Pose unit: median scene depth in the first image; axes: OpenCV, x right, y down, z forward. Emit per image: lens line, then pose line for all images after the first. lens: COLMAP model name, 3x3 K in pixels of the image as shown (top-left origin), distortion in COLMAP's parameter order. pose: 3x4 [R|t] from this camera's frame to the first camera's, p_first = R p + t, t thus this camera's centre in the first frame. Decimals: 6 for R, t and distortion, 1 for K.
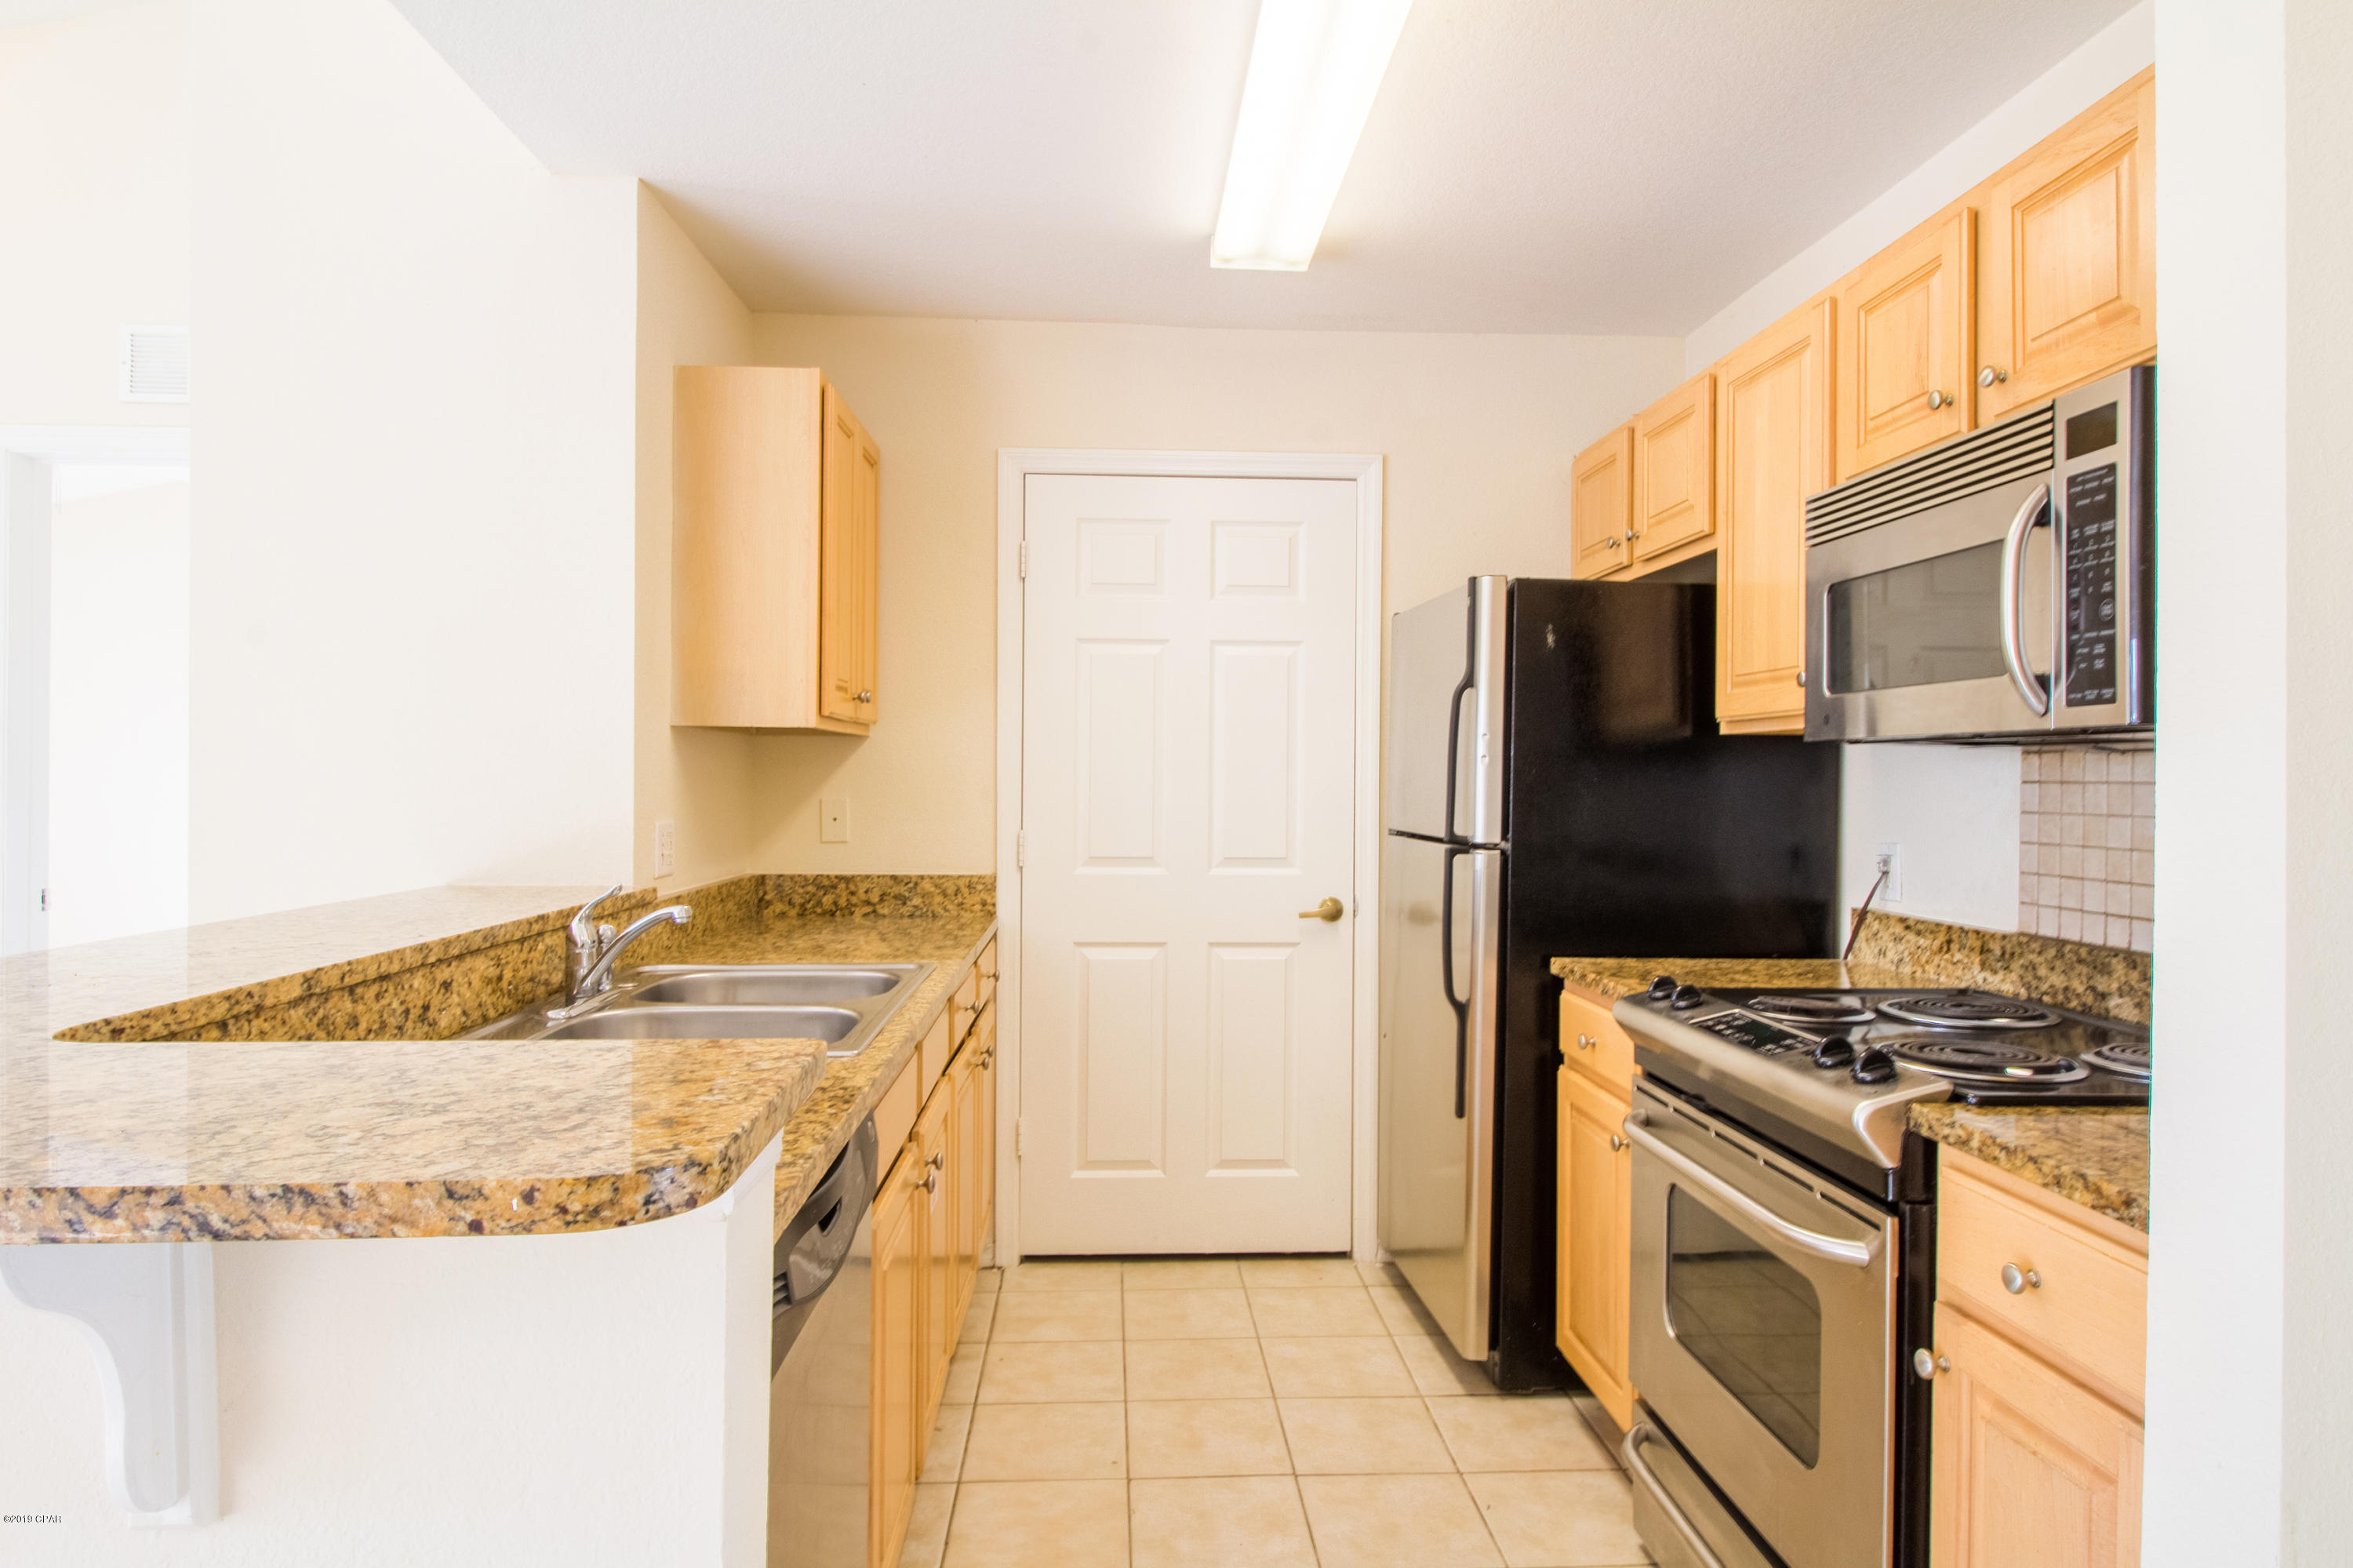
lens RADIAL K [[1367.0, 0, 1169.1], [0, 1367.0, 786.2], [0, 0, 1]] dist [-0.026632, -0.001209]
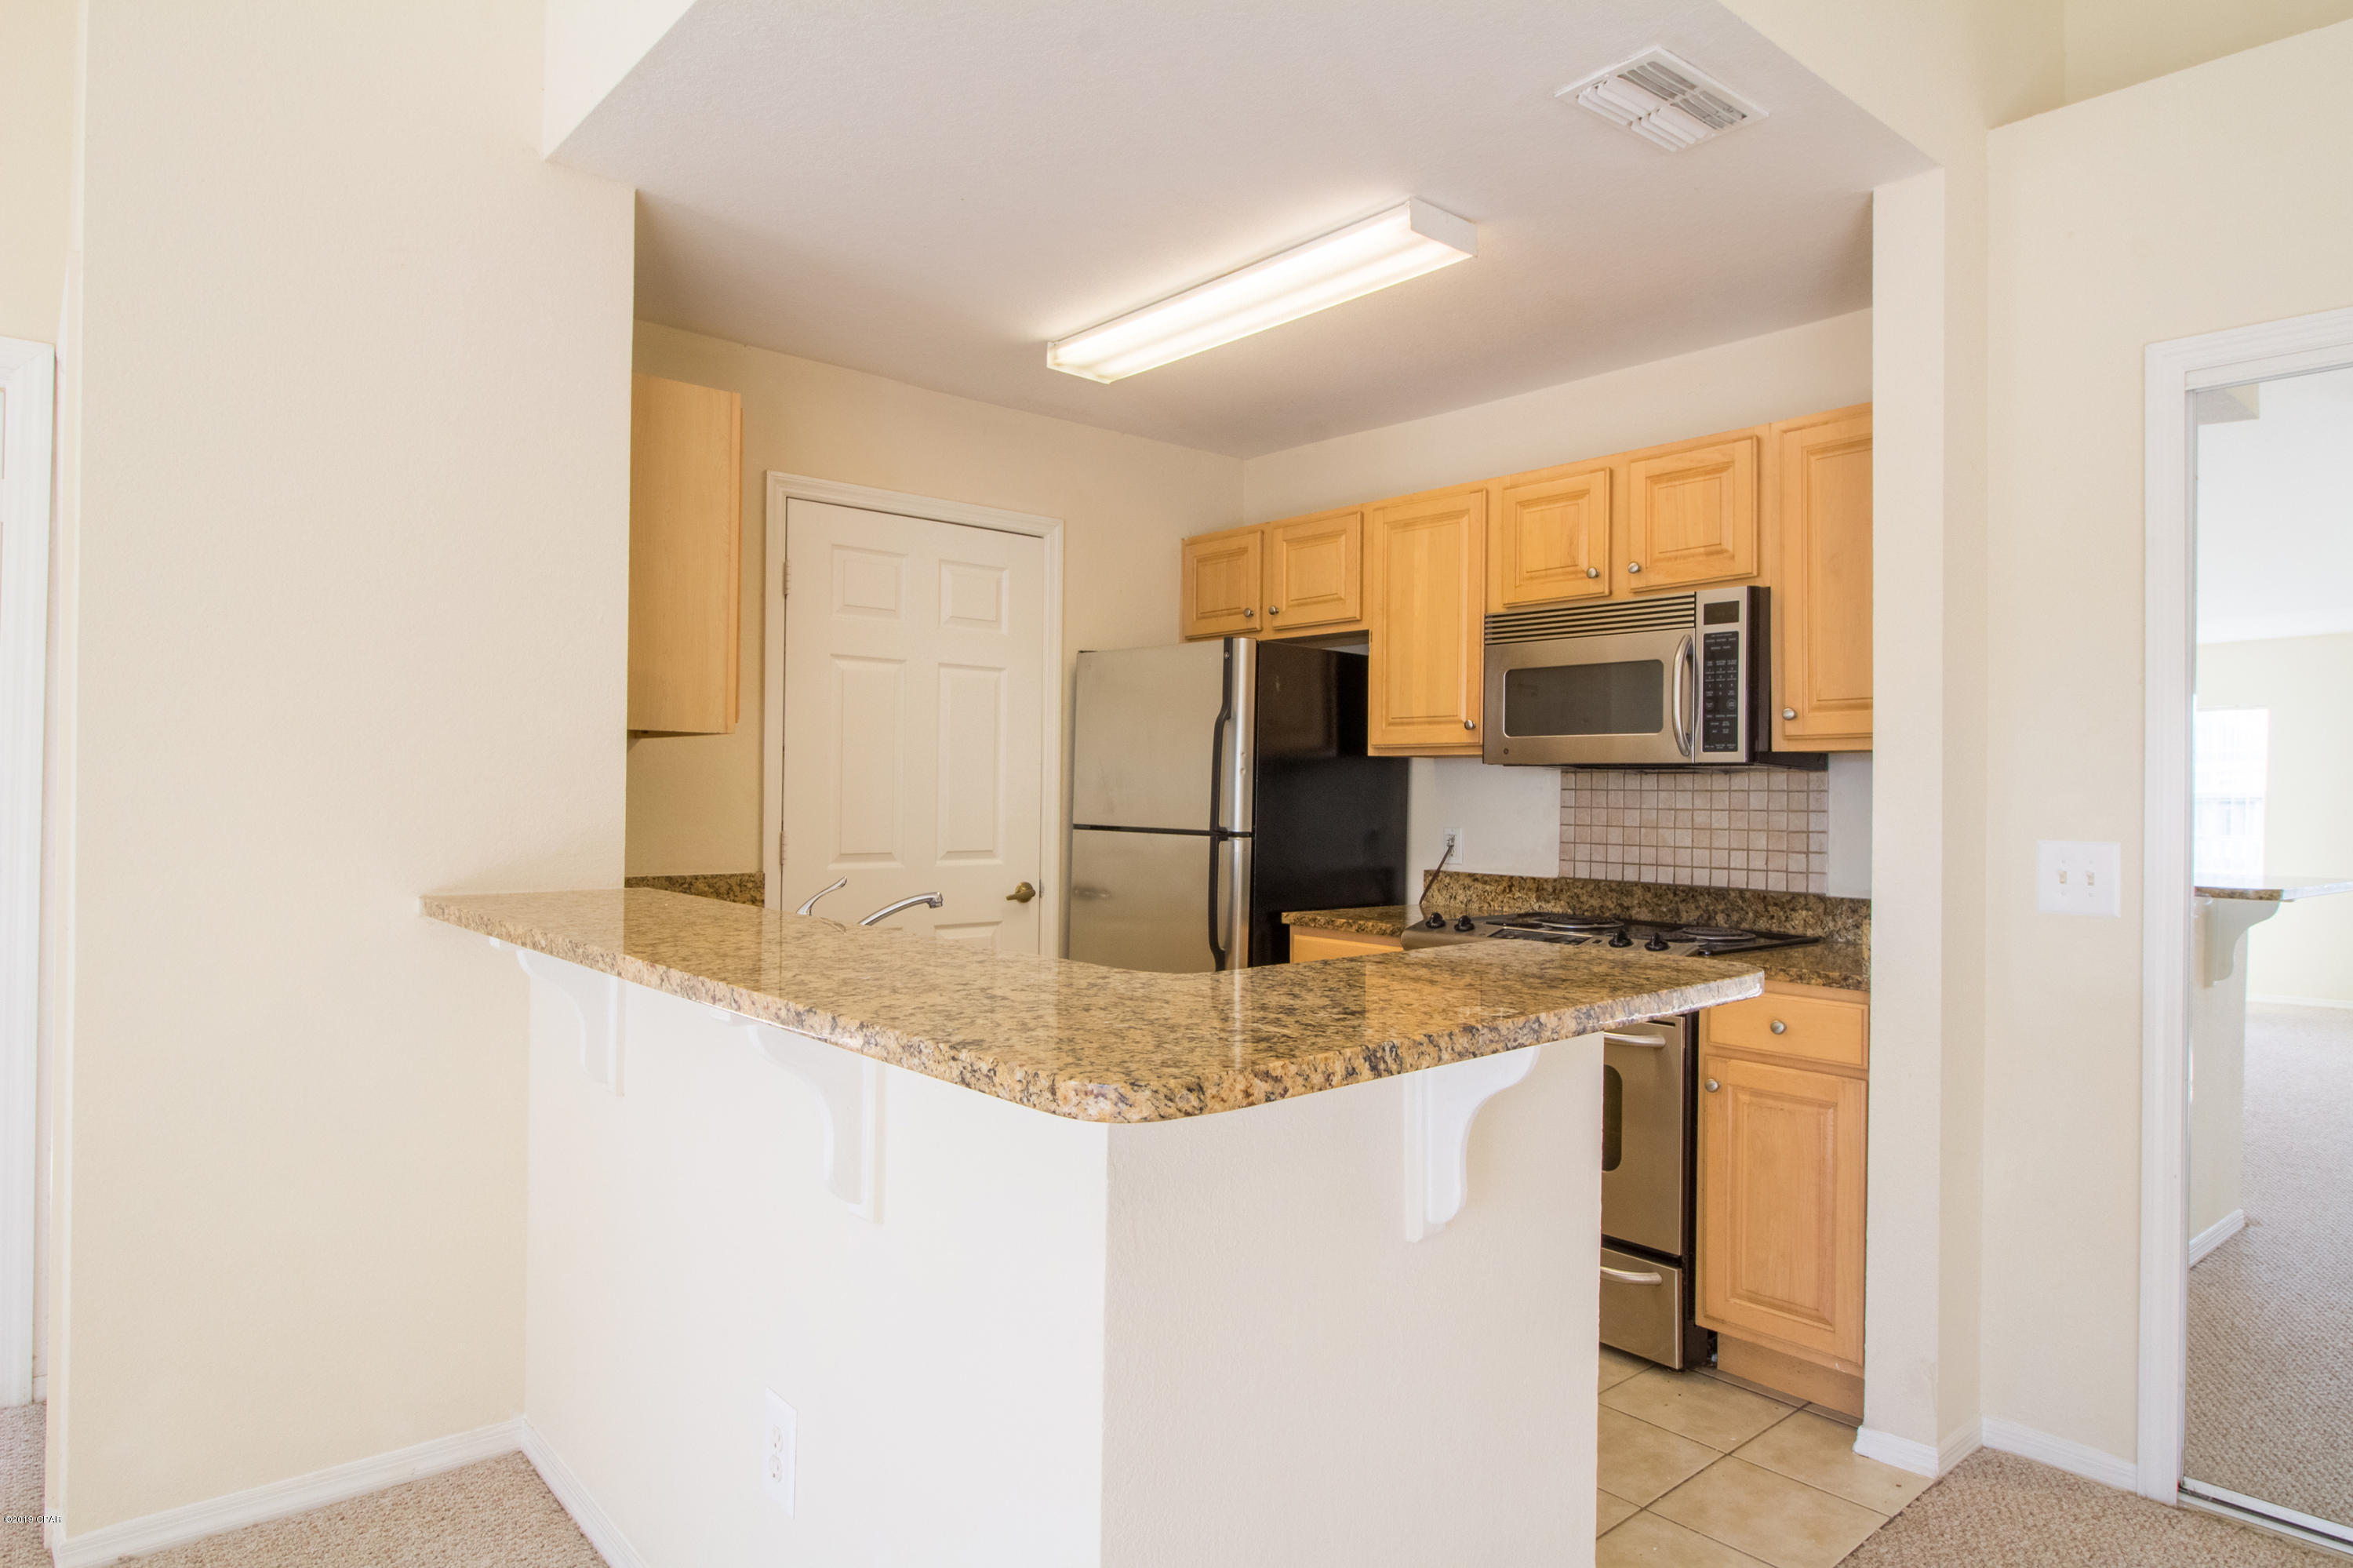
lens RADIAL K [[1367.0, 0, 1174.1], [0, 1367.0, 780.8], [0, 0, 1]] dist [-0.026632, -0.001209]
pose [[0.777608, 0.006373, 0.628716, -0.771850], [-0.003435, 0.999977, -0.005888, -0.001870], [-0.628739, 0.002419, 0.777612, -0.029947]]
